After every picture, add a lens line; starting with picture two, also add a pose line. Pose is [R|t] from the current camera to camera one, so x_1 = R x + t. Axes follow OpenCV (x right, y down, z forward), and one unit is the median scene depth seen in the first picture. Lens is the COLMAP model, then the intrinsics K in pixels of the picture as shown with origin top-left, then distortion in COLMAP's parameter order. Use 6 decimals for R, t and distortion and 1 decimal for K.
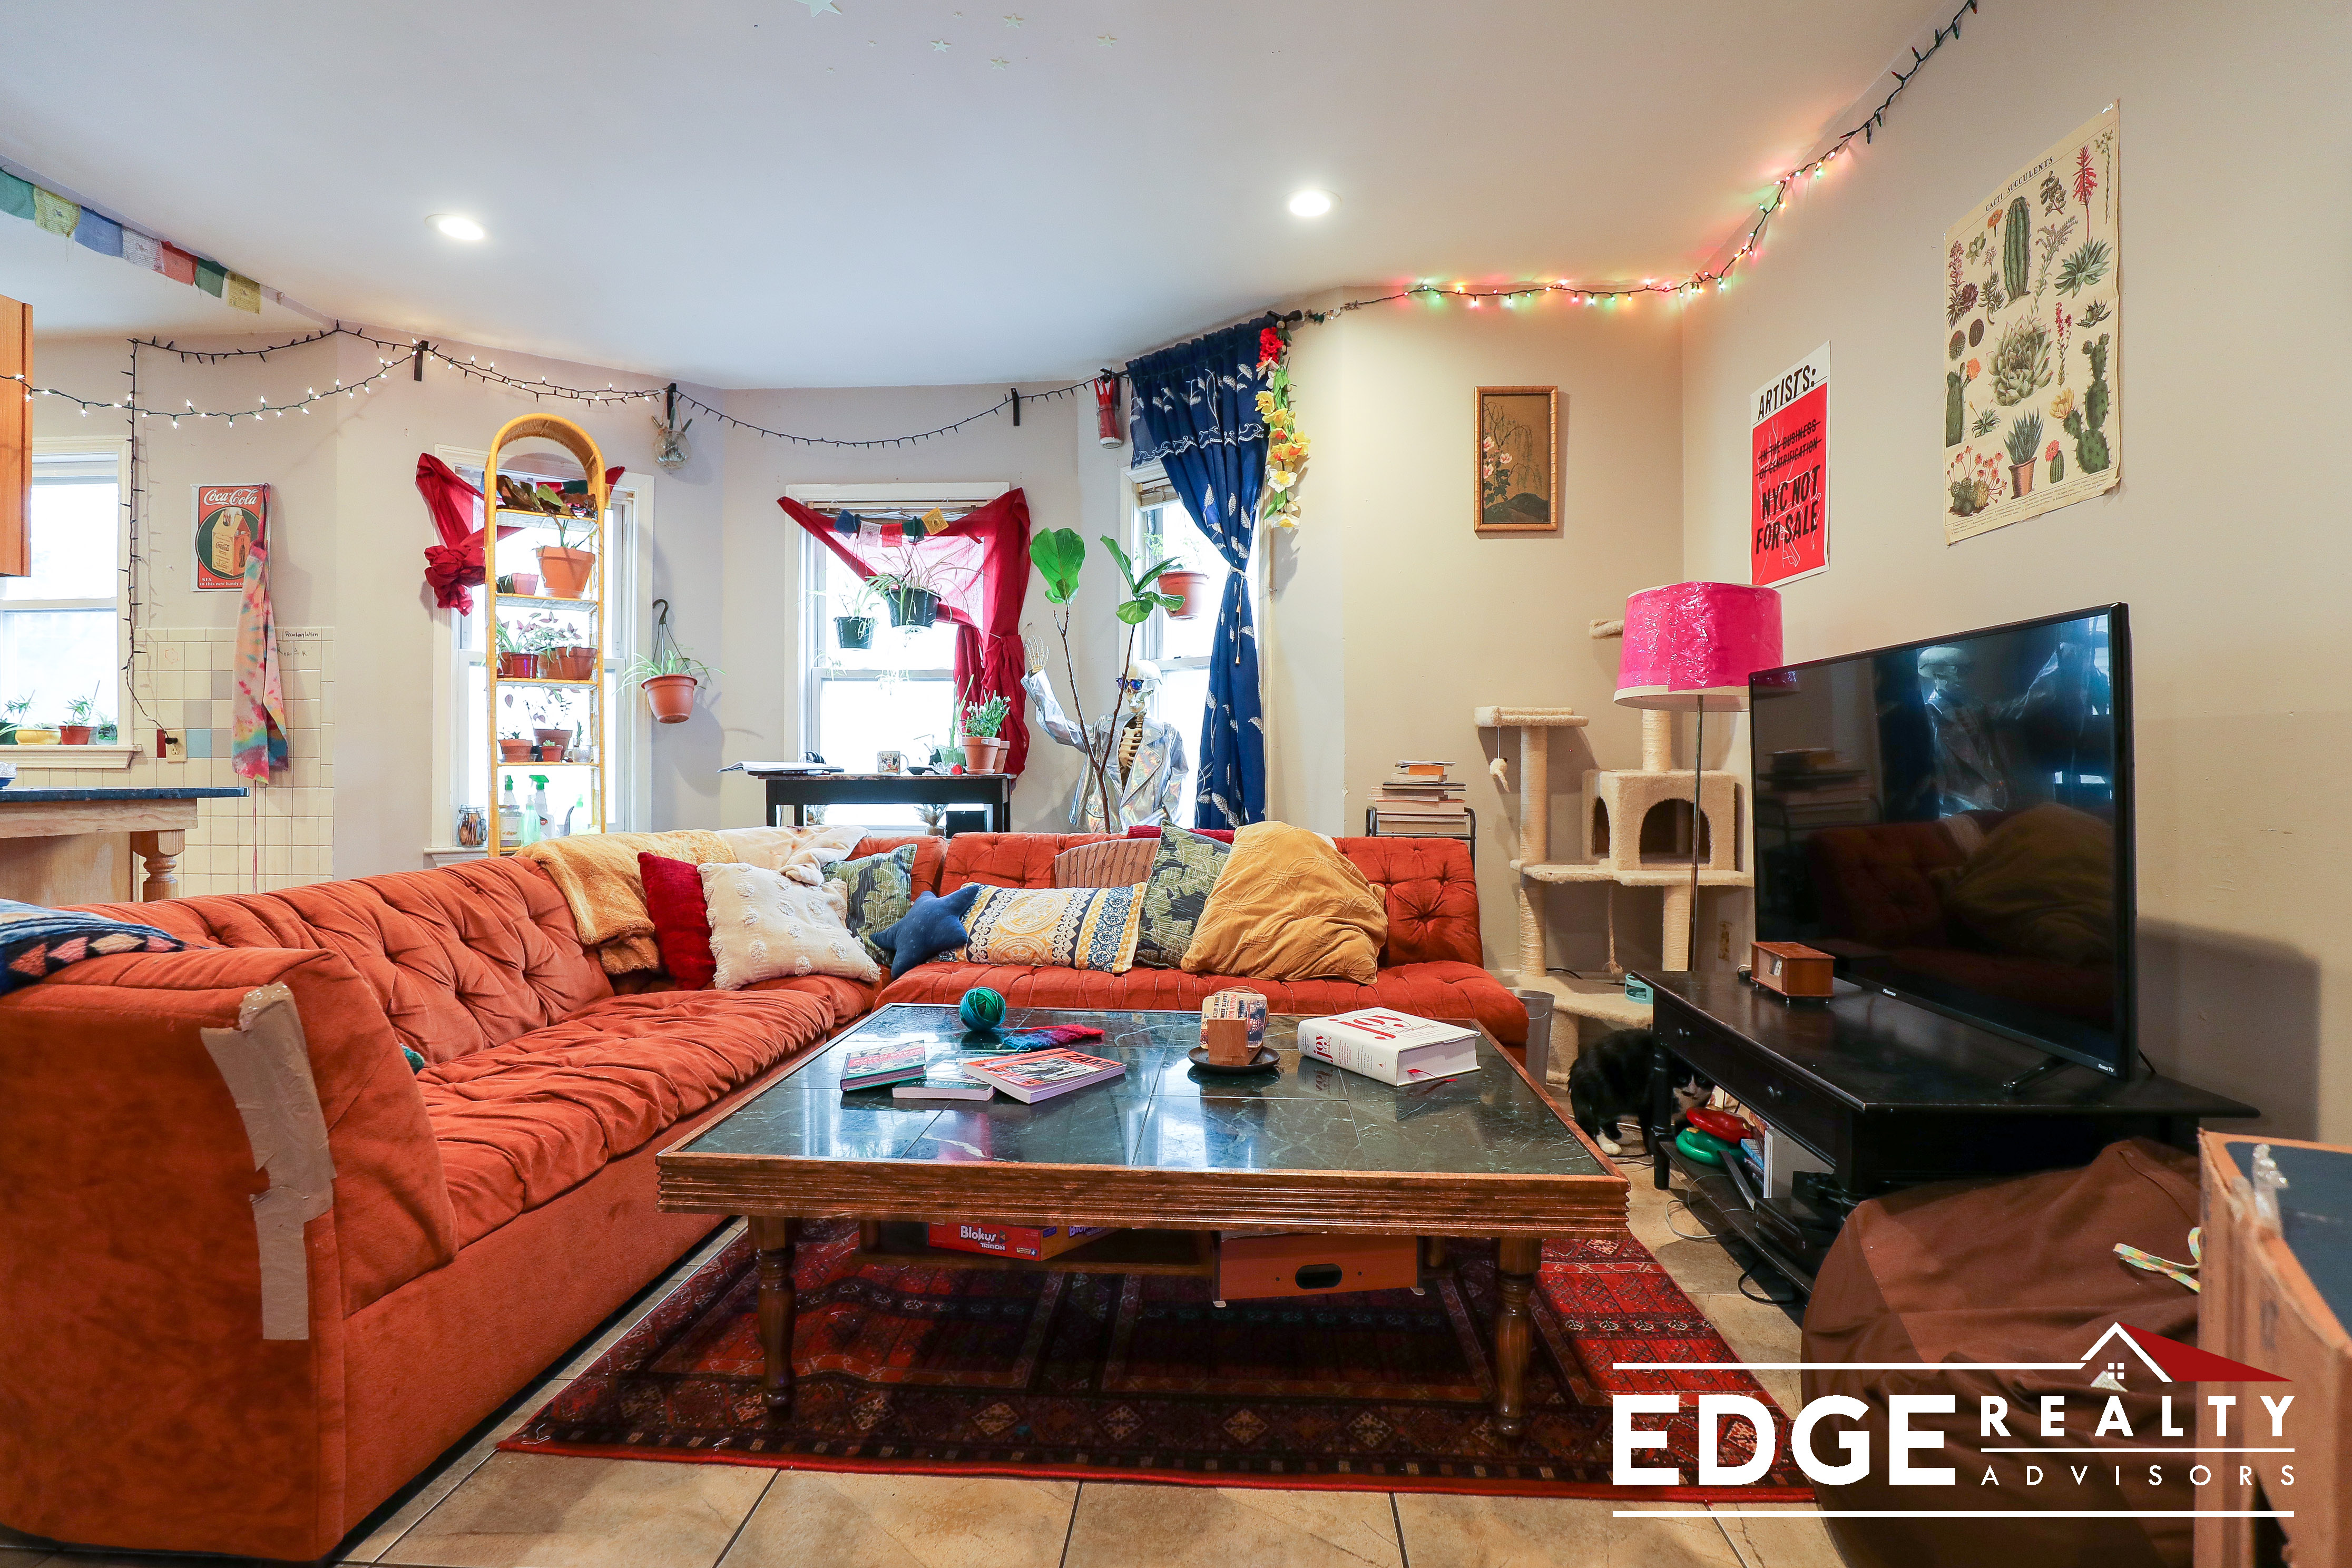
lens RADIAL K [[1125.0, 0, 1176.0], [0, 1125.0, 784.0], [0, 0, 1]] dist [-0.037318, 0.005152]
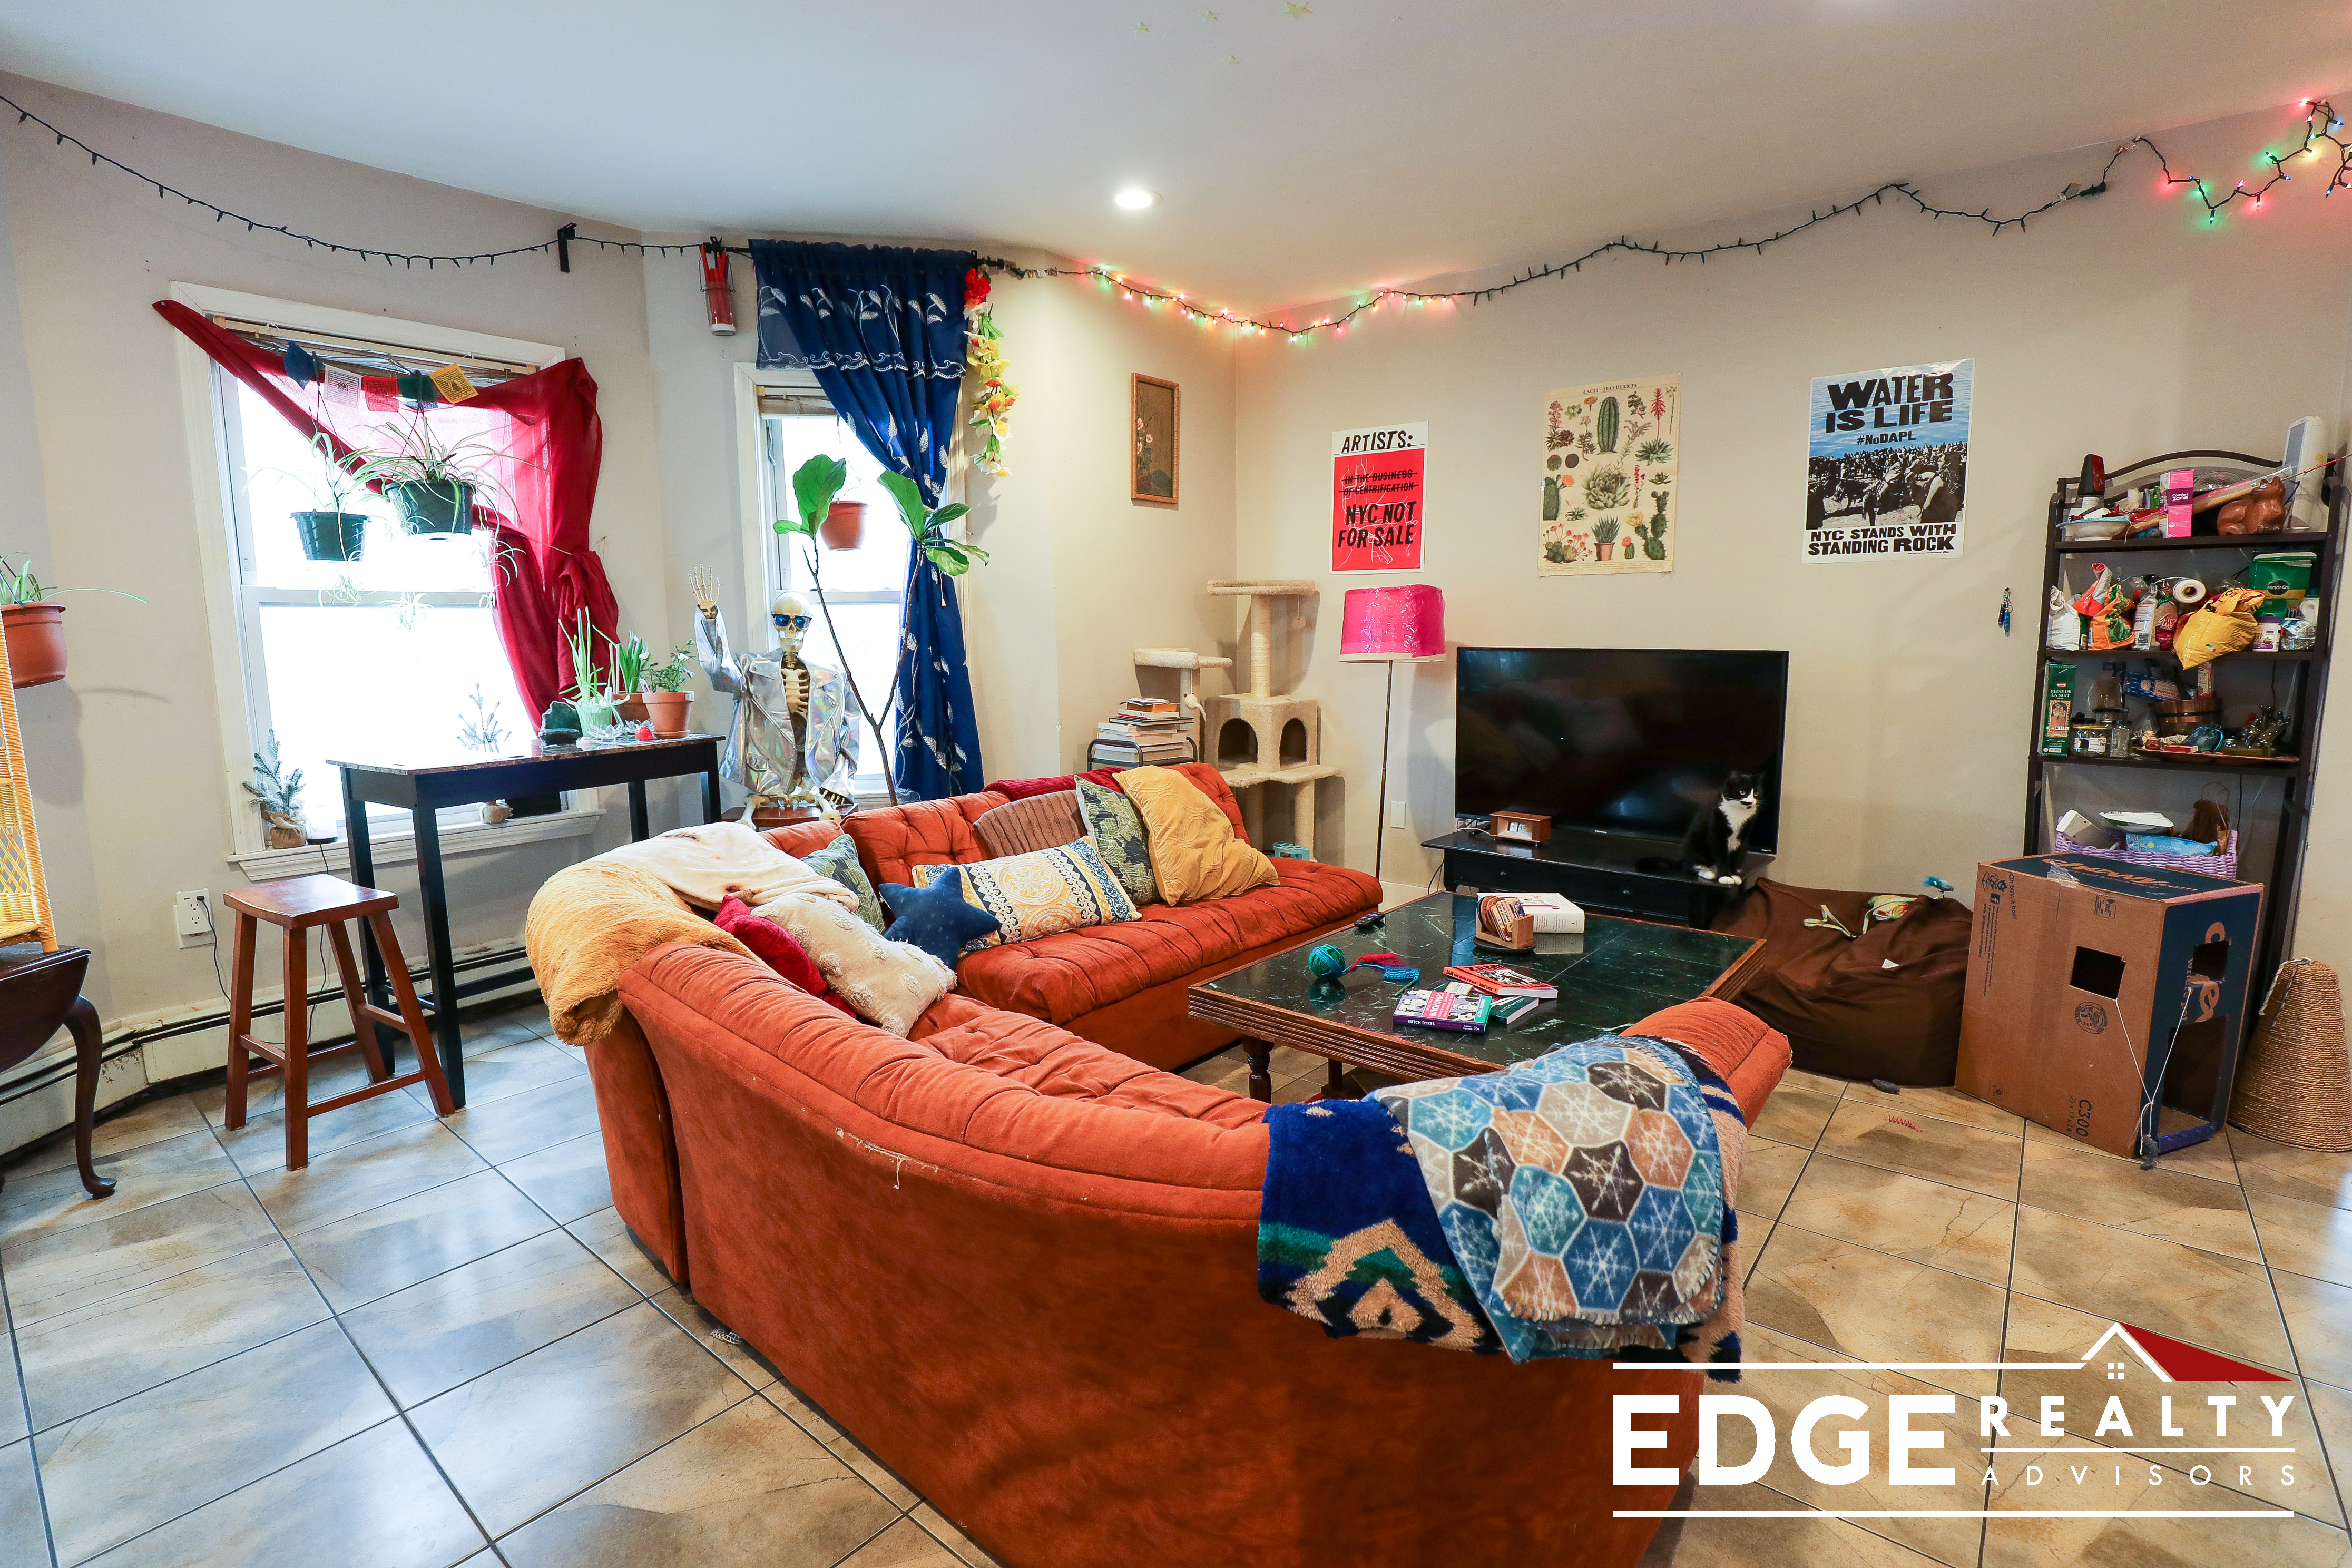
lens RADIAL K [[1125.0, 0, 1176.0], [0, 1125.0, 784.0], [0, 0, 1]] dist [-0.037318, 0.005152]
pose [[0.584613, -0.119842, 0.802412, -0.697734], [0.017327, 0.990649, 0.135332, -0.088056], [-0.811127, -0.065213, 0.581223, 0.258922]]
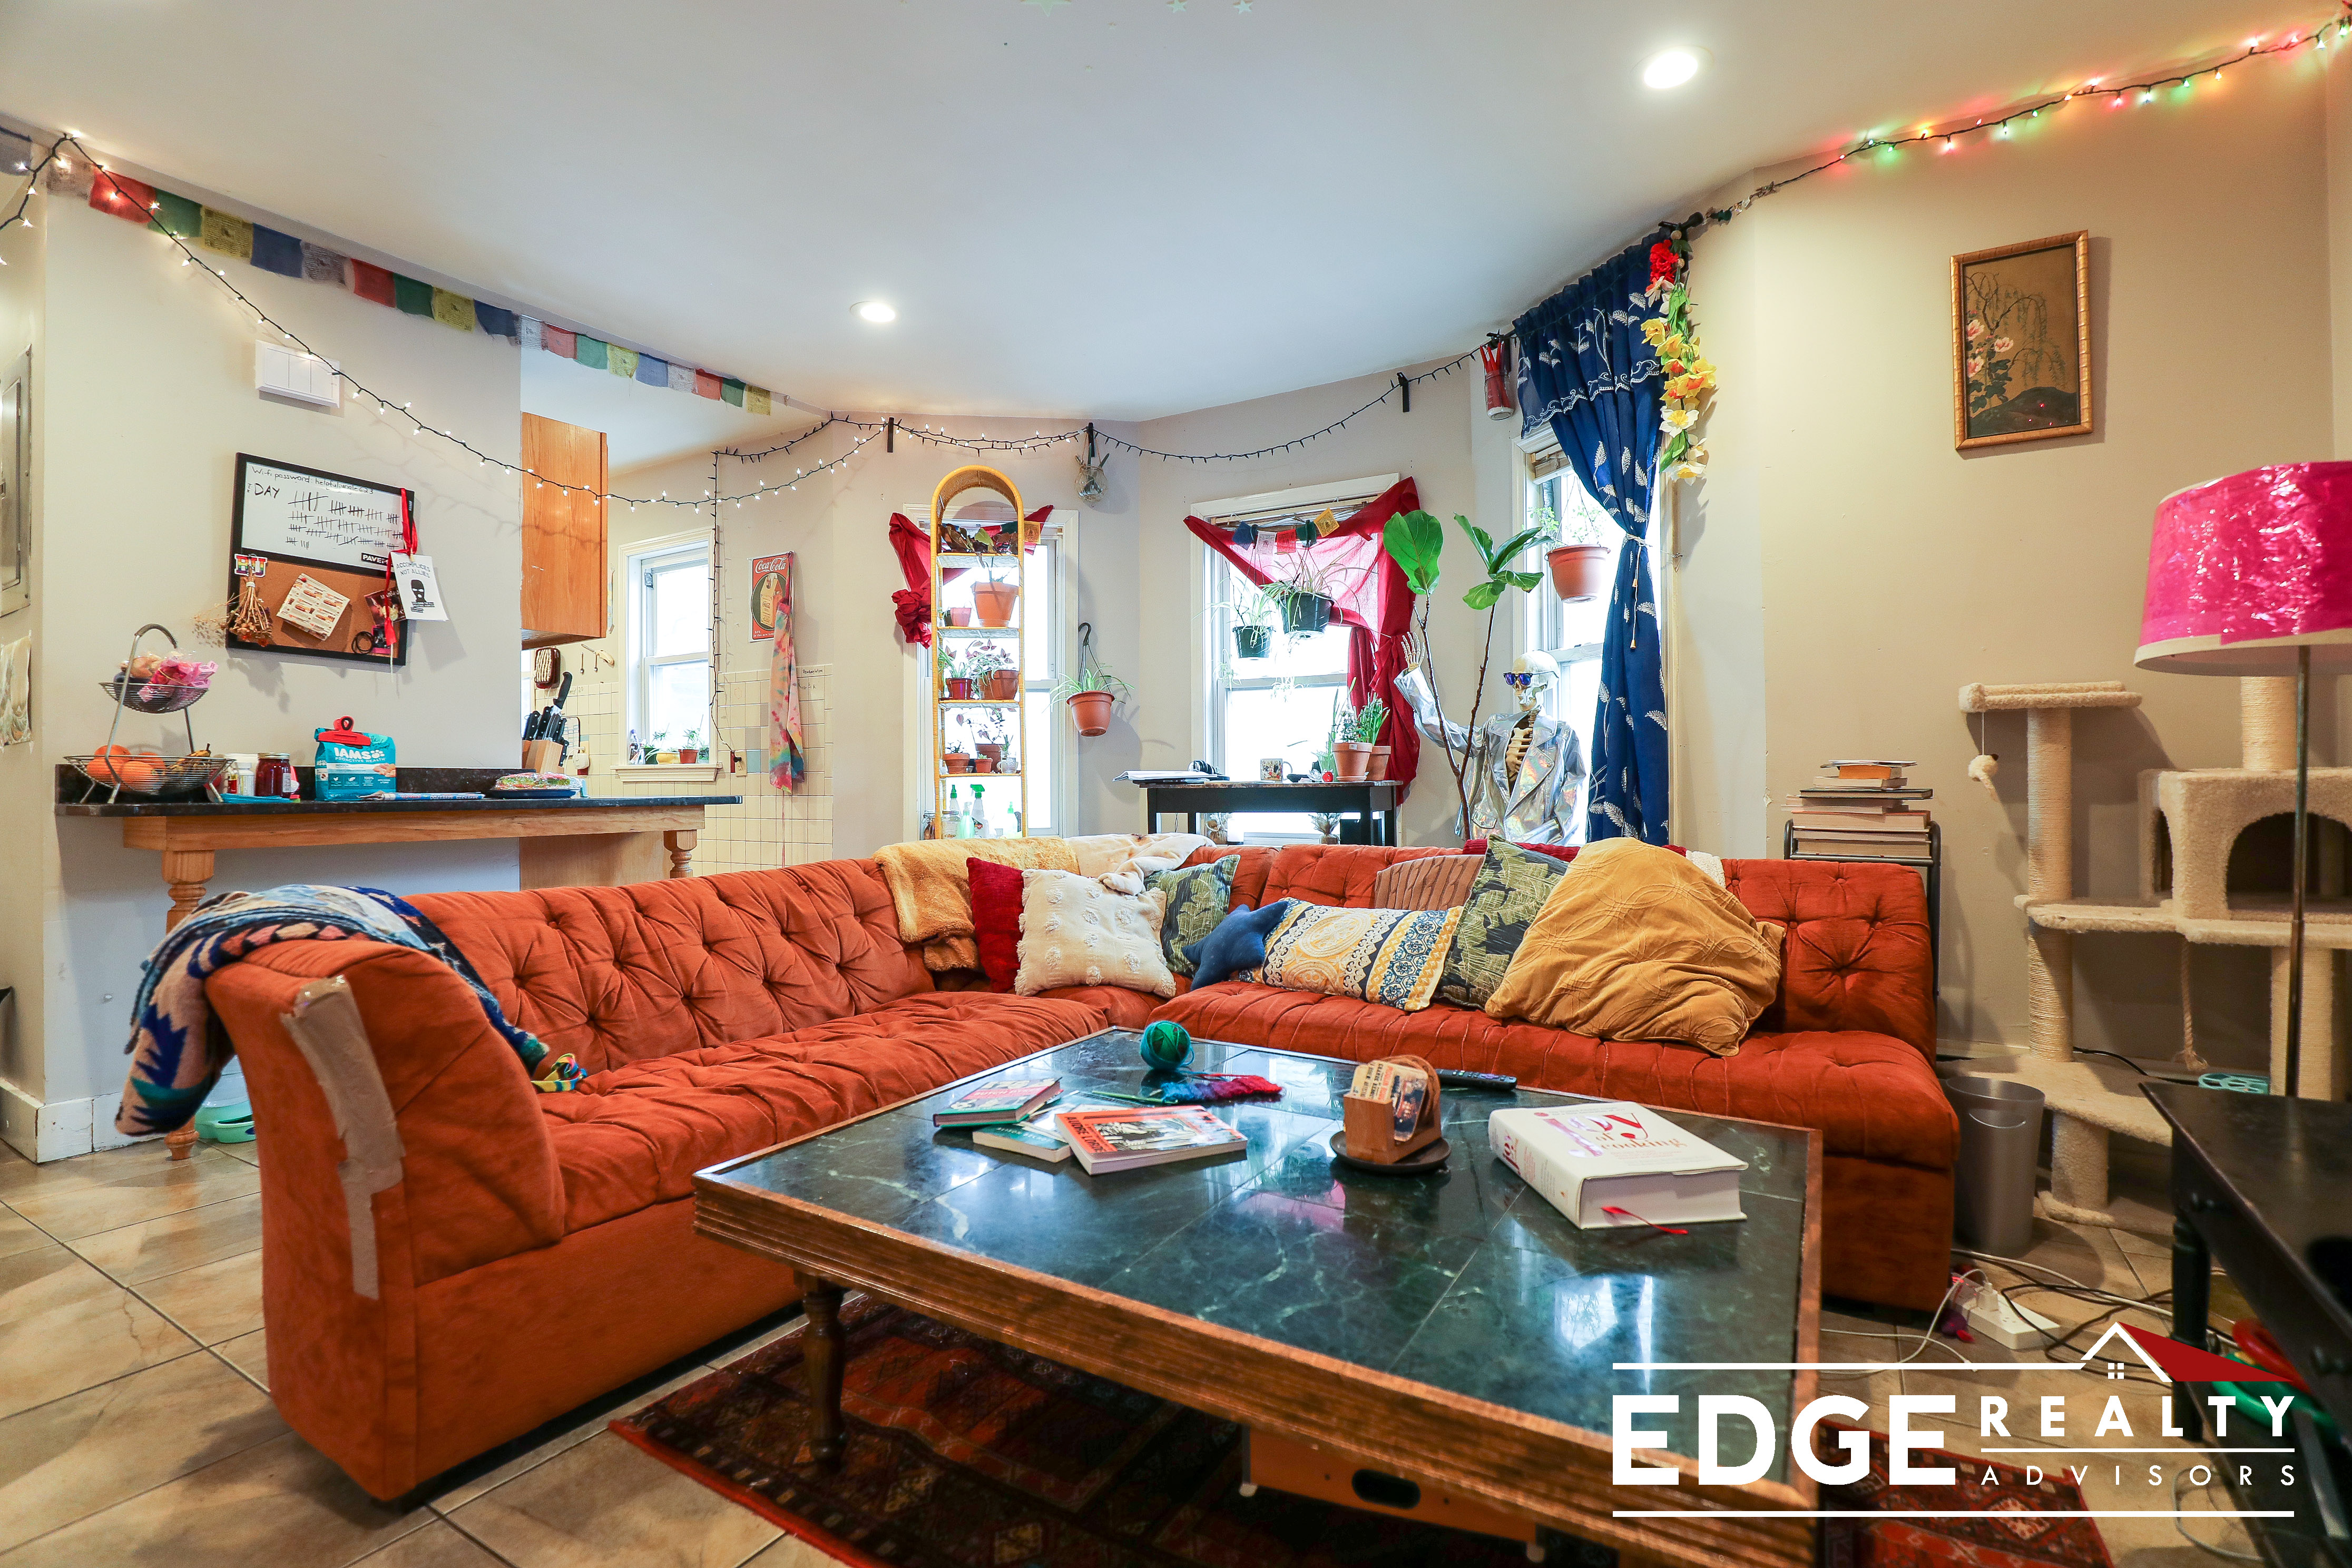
lens RADIAL K [[1078.7, 0, 1176.0], [0, 1078.7, 784.0], [0, 0, 1]] dist [-0.038060, 0.005247]
pose [[0.884329, -0.005827, -0.466829, 0.136108], [0.003218, 0.999974, -0.006387, -0.001257], [0.466854, 0.004146, 0.884325, 0.142514]]
